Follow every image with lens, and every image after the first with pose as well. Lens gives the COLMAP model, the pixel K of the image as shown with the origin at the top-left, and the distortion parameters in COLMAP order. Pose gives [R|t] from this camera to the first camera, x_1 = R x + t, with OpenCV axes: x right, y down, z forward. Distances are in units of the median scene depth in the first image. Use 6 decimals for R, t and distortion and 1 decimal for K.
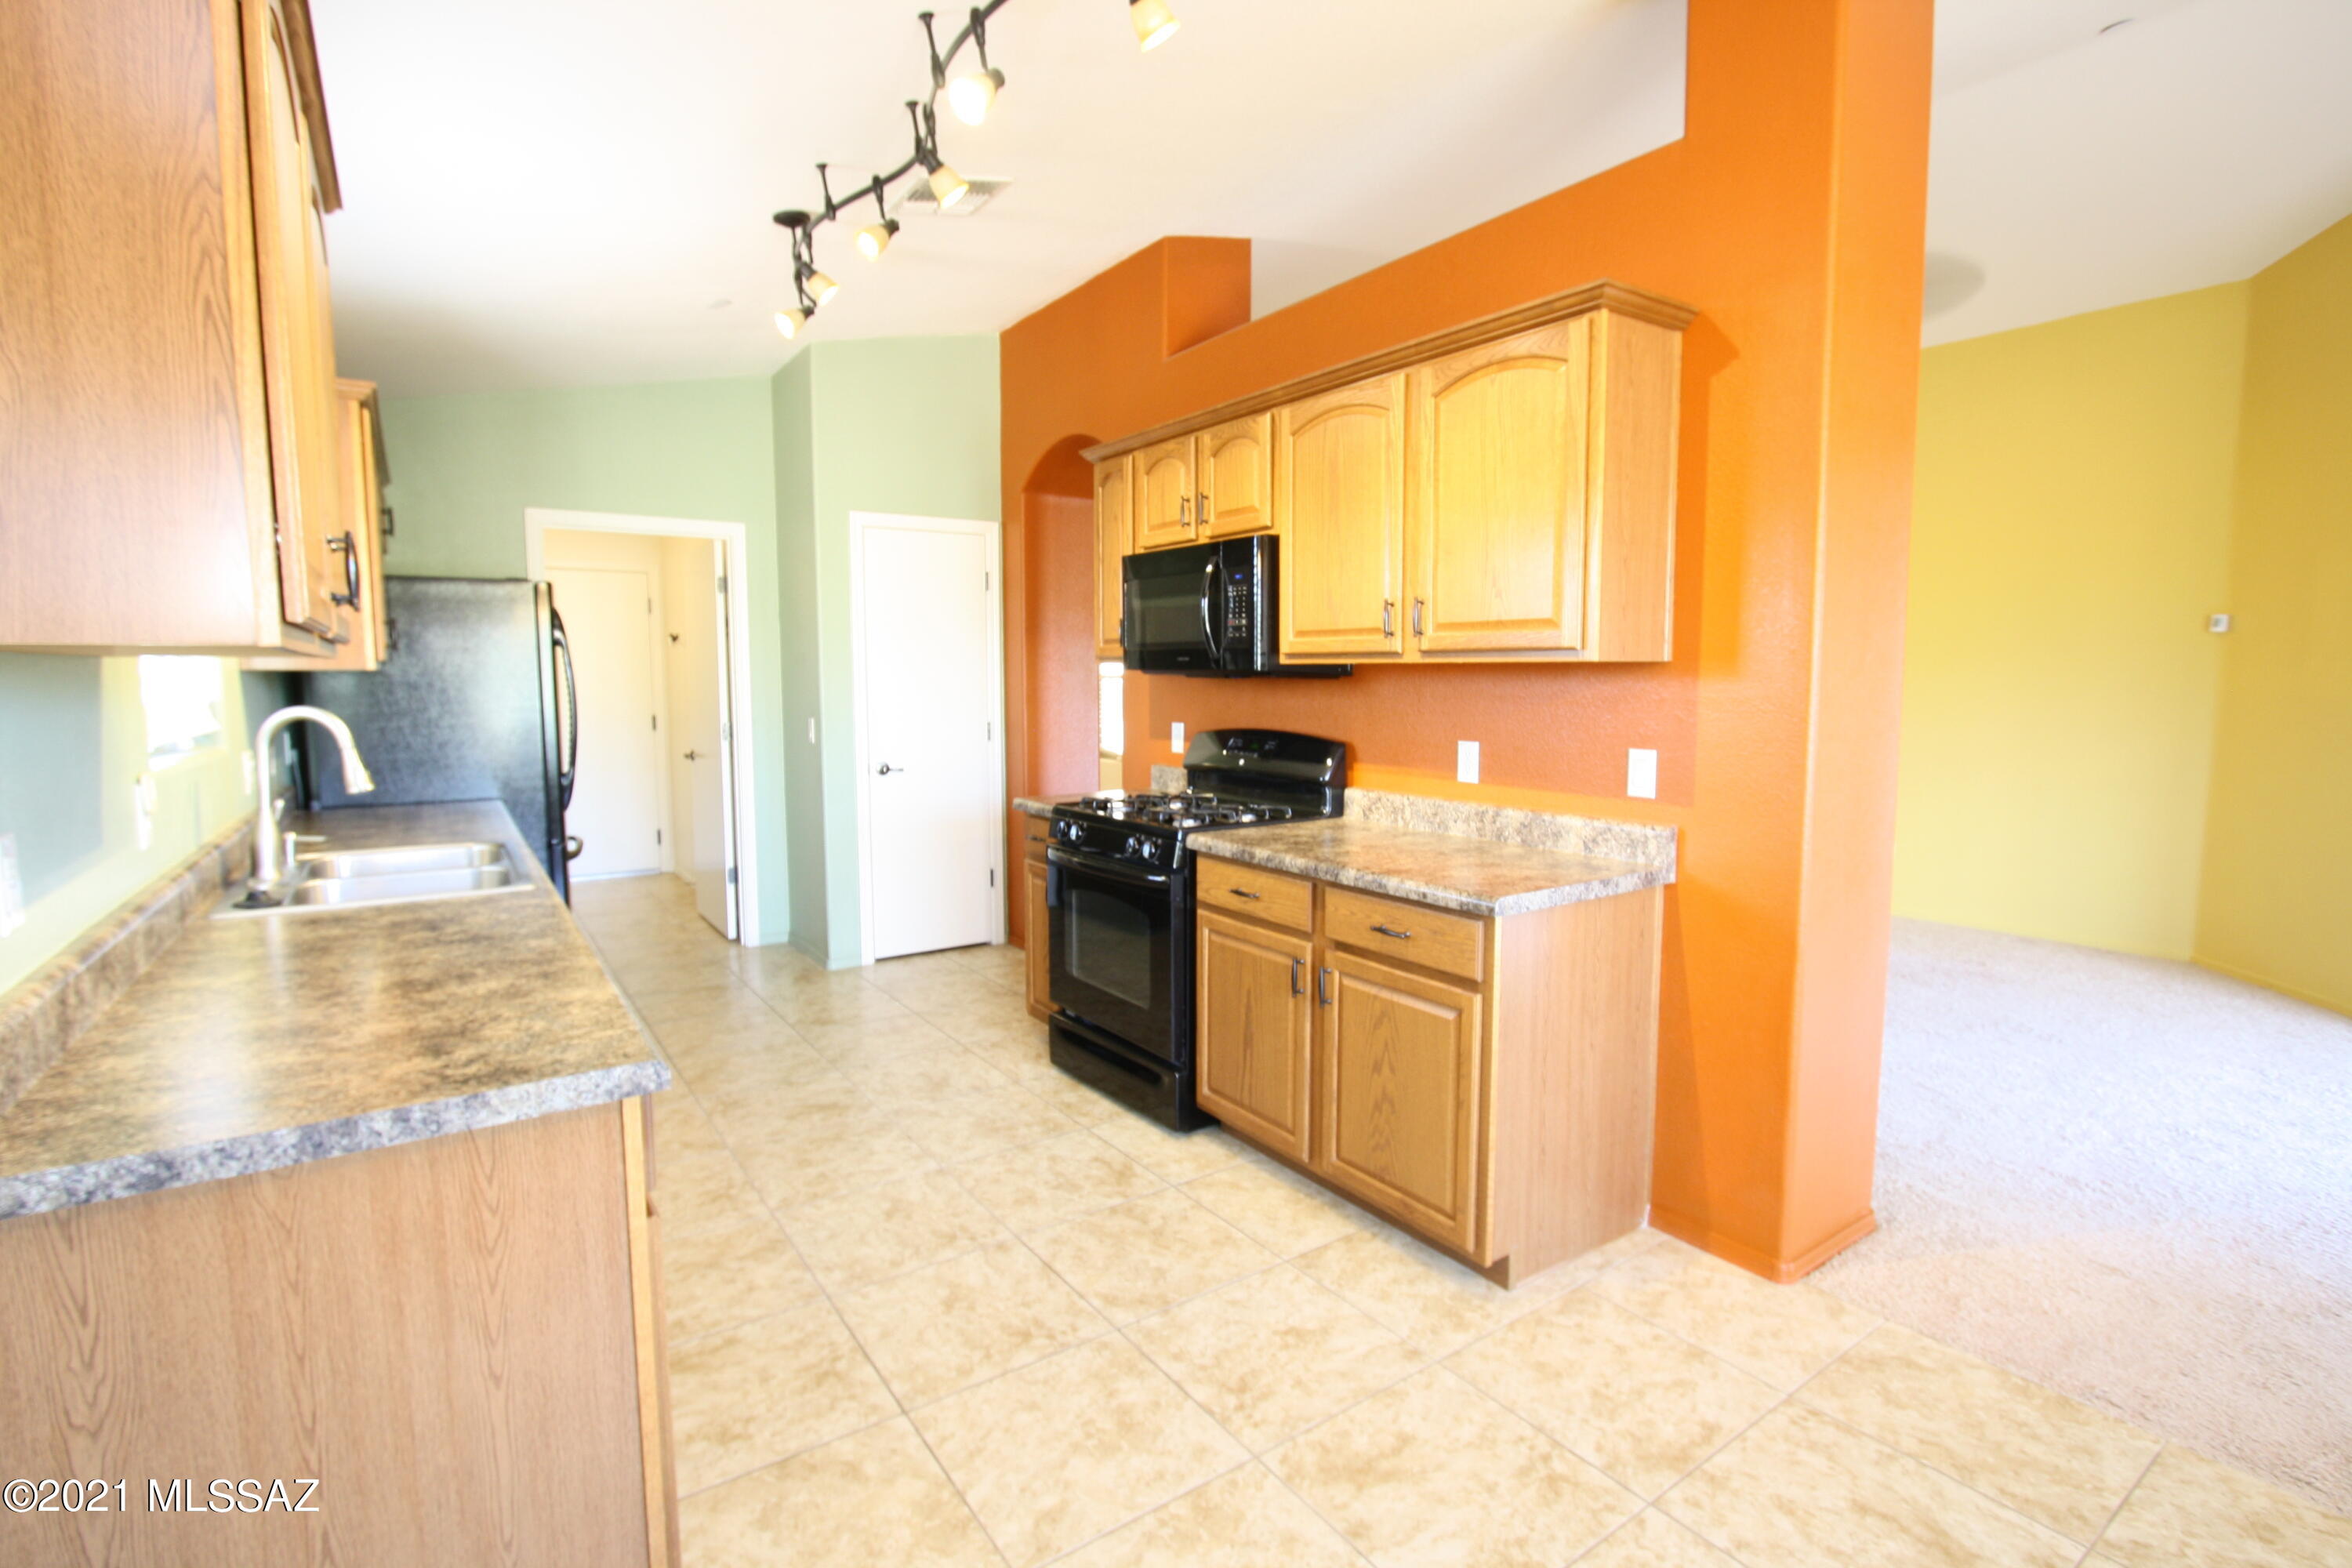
lens RADIAL K [[1086.7, 0, 1171.5], [0, 1086.7, 779.7], [0, 0, 1]] dist [-0.020470, 0.000863]
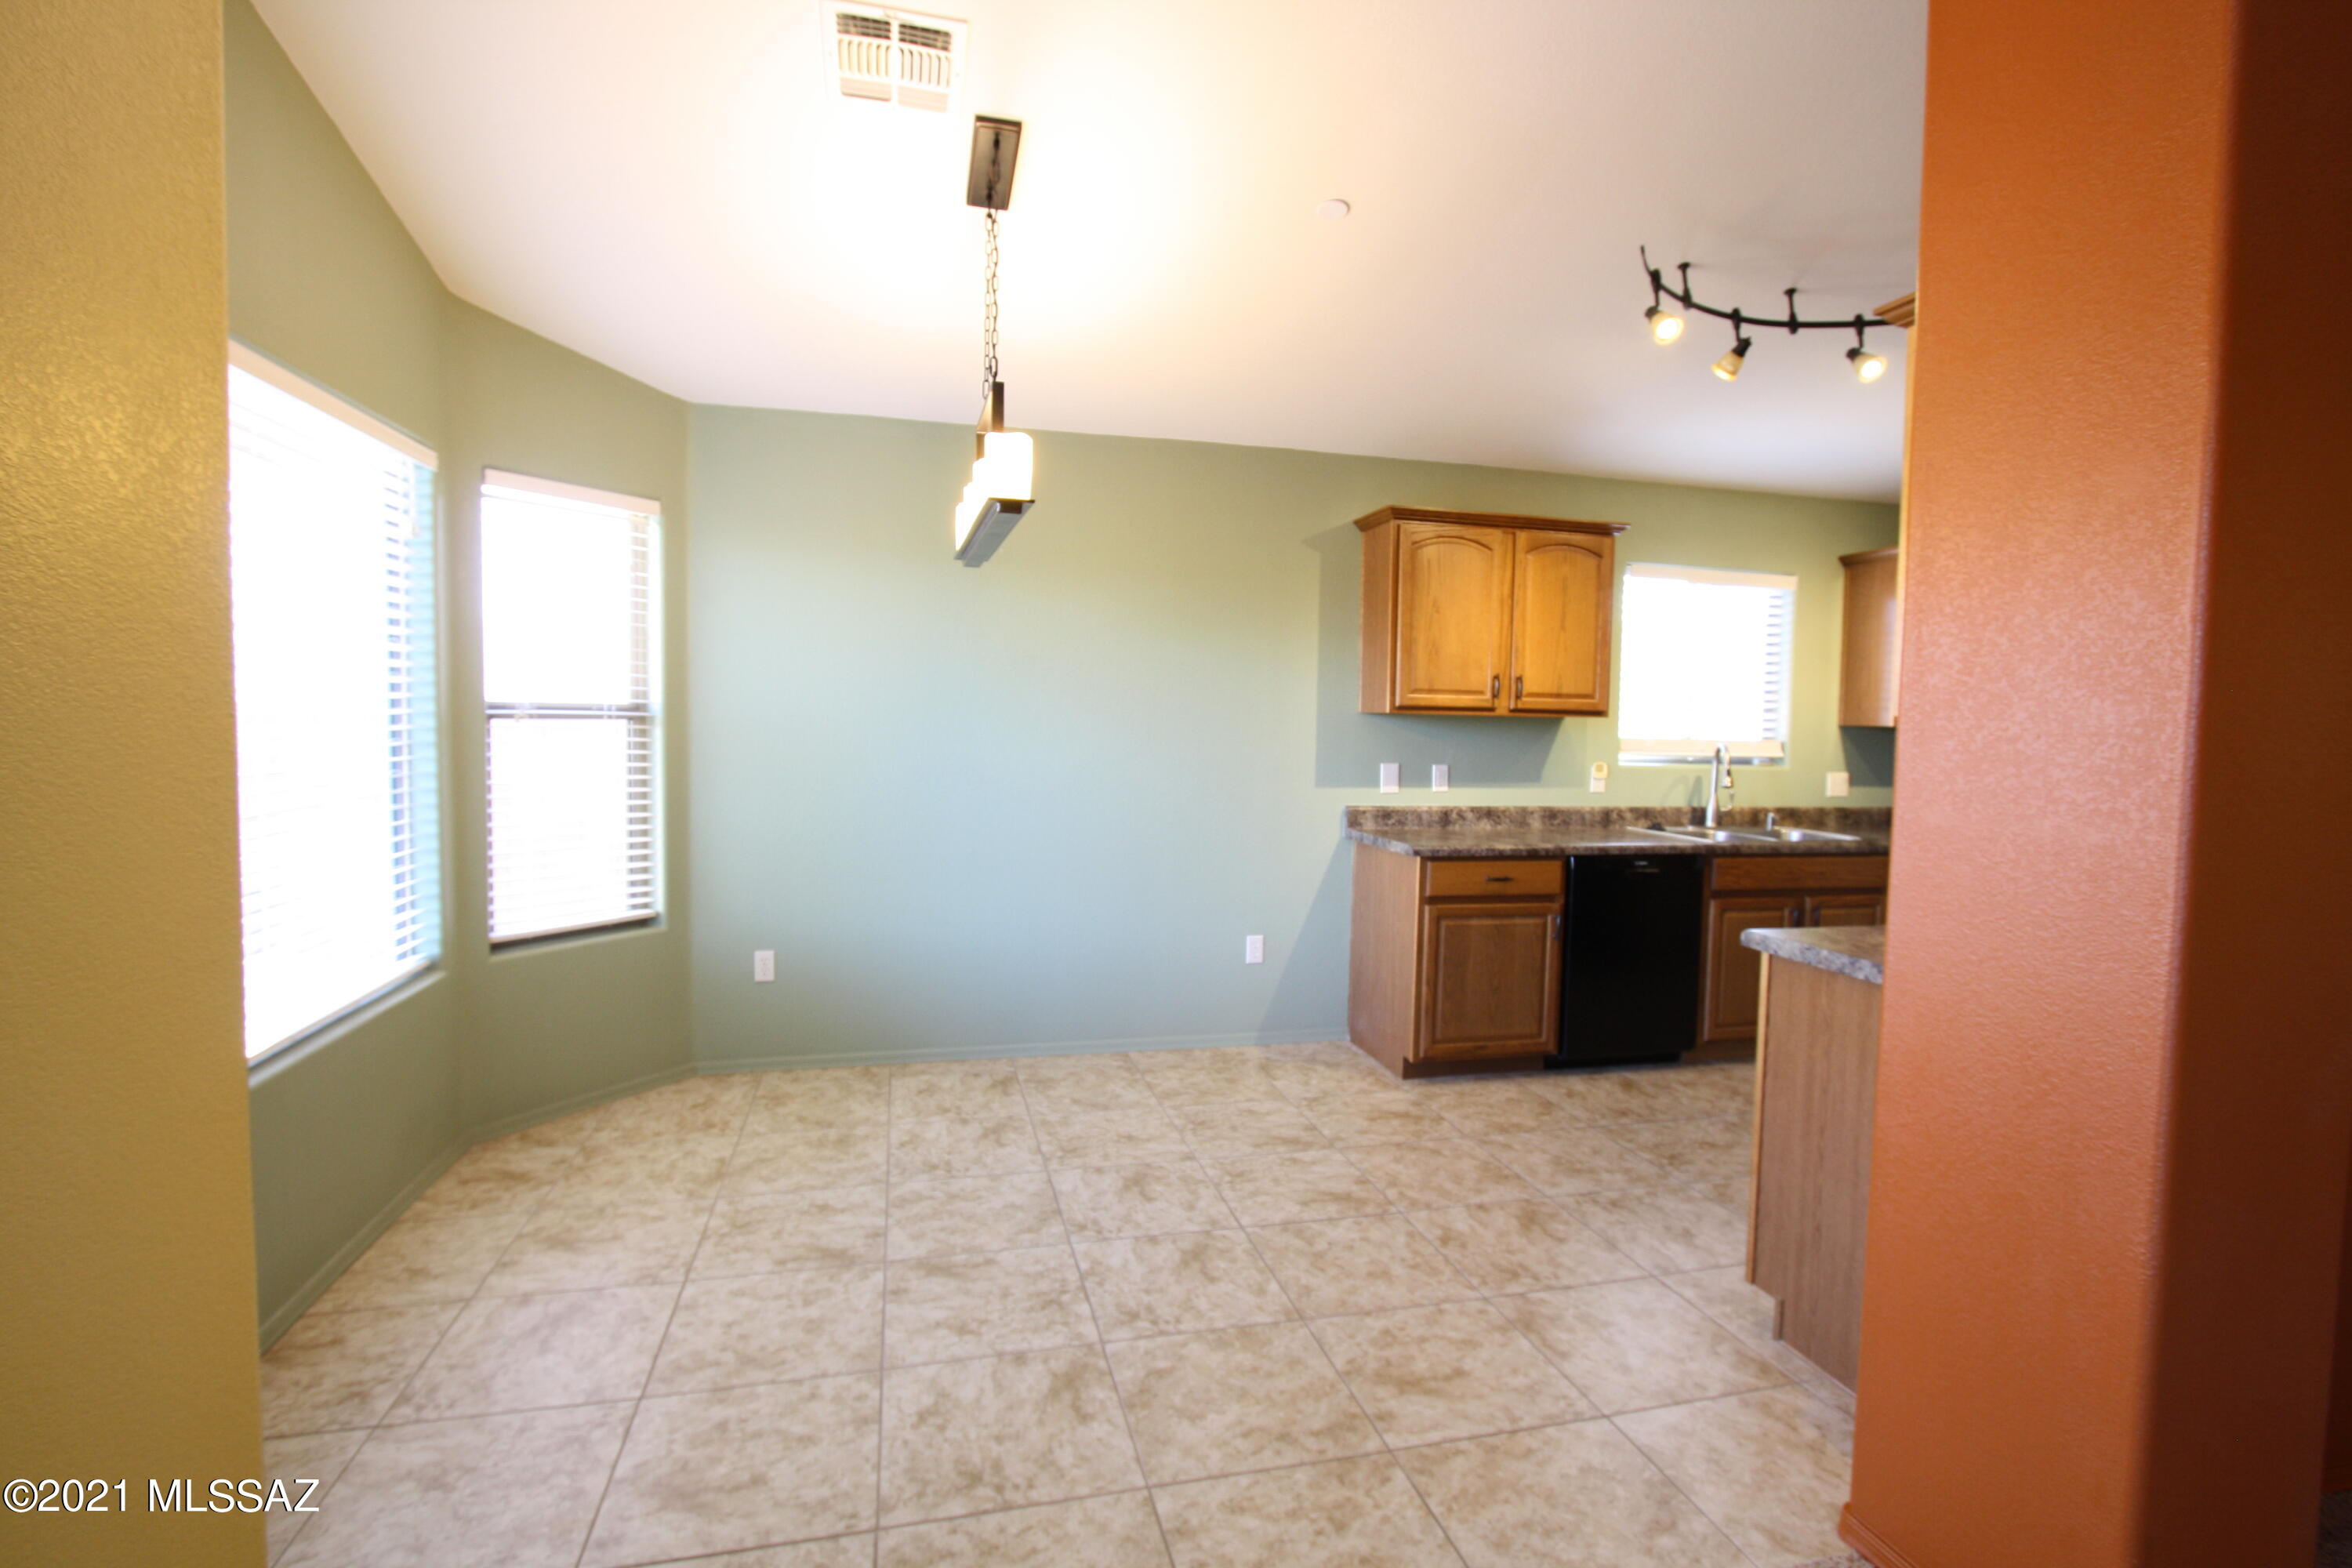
lens RADIAL K [[1086.7, 0, 1171.5], [0, 1086.7, 779.7], [0, 0, 1]] dist [-0.020470, 0.000863]
pose [[-0.357448, 0.049069, -0.932643, 1.432160], [-0.105431, 0.990115, 0.092501, -0.076510], [0.927963, 0.131394, -0.348741, 0.764913]]
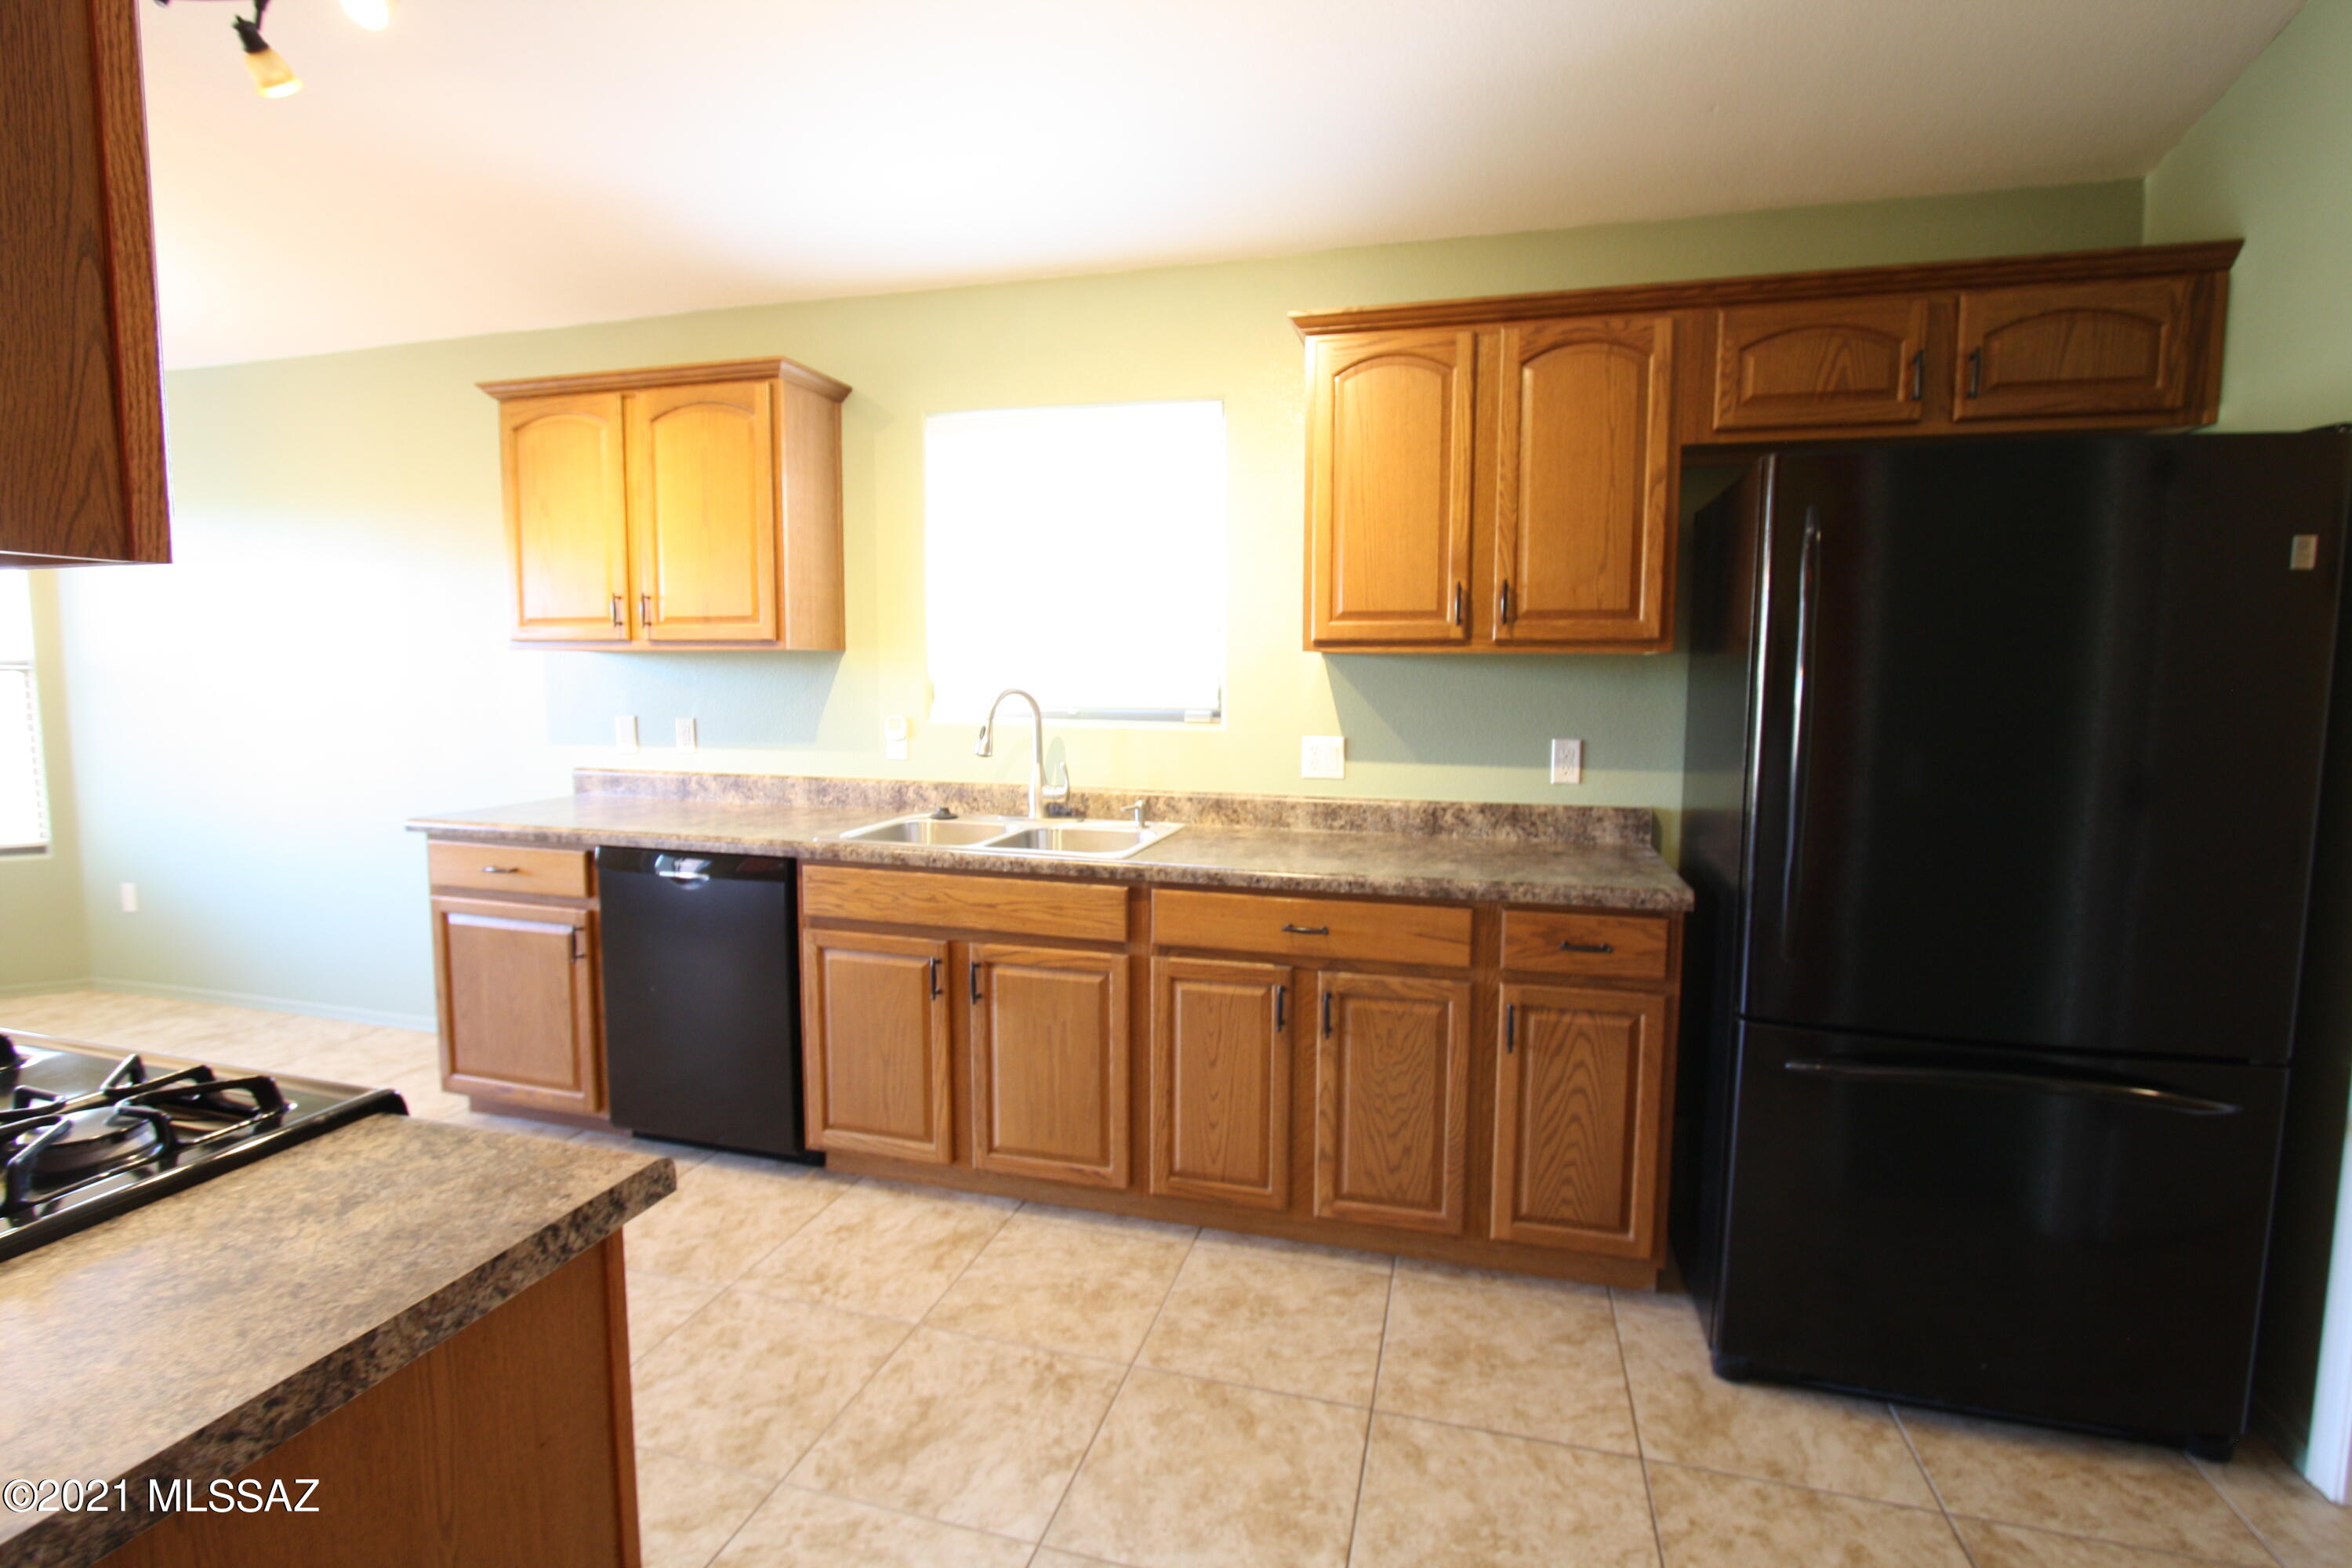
lens RADIAL K [[1086.7, 0, 1171.5], [0, 1086.7, 779.7], [0, 0, 1]] dist [-0.020470, 0.000863]
pose [[-0.770750, 0.059876, -0.634318, -0.145108], [-0.064134, 0.983227, 0.170739, -0.186938], [0.633902, 0.172278, -0.753982, 2.097039]]
